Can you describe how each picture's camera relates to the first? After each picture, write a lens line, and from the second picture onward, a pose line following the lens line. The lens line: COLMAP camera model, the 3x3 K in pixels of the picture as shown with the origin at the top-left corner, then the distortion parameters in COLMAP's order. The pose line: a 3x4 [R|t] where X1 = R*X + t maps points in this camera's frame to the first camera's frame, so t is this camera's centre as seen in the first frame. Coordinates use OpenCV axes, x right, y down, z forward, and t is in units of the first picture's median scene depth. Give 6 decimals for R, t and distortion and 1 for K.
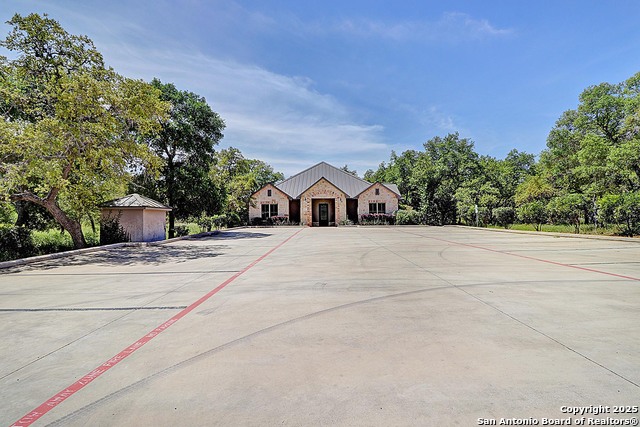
lens RADIAL K [[295.7, 0, 320.6], [0, 295.7, 215.5], [0, 0, 1]] dist [-0.010228, -0.002202]
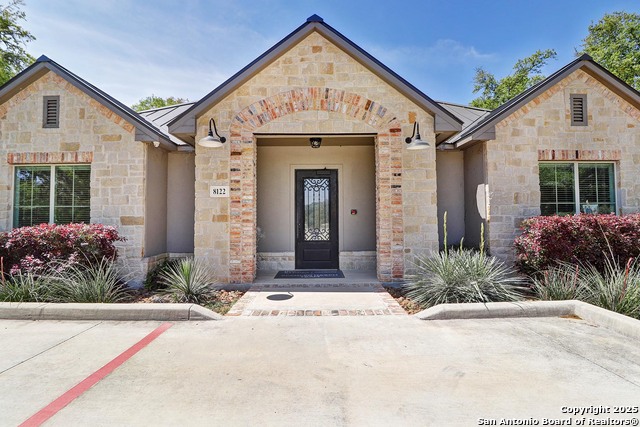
lens RADIAL K [[295.7, 0, 320.3], [0, 295.7, 212.5], [0, 0, 1]] dist [-0.010228, -0.002202]
pose [[0.999988, 0.003417, -0.003466, 0.012297], [-0.003434, 0.999982, -0.004944, -0.006149], [0.003449, 0.004956, 0.999982, 0.801104]]
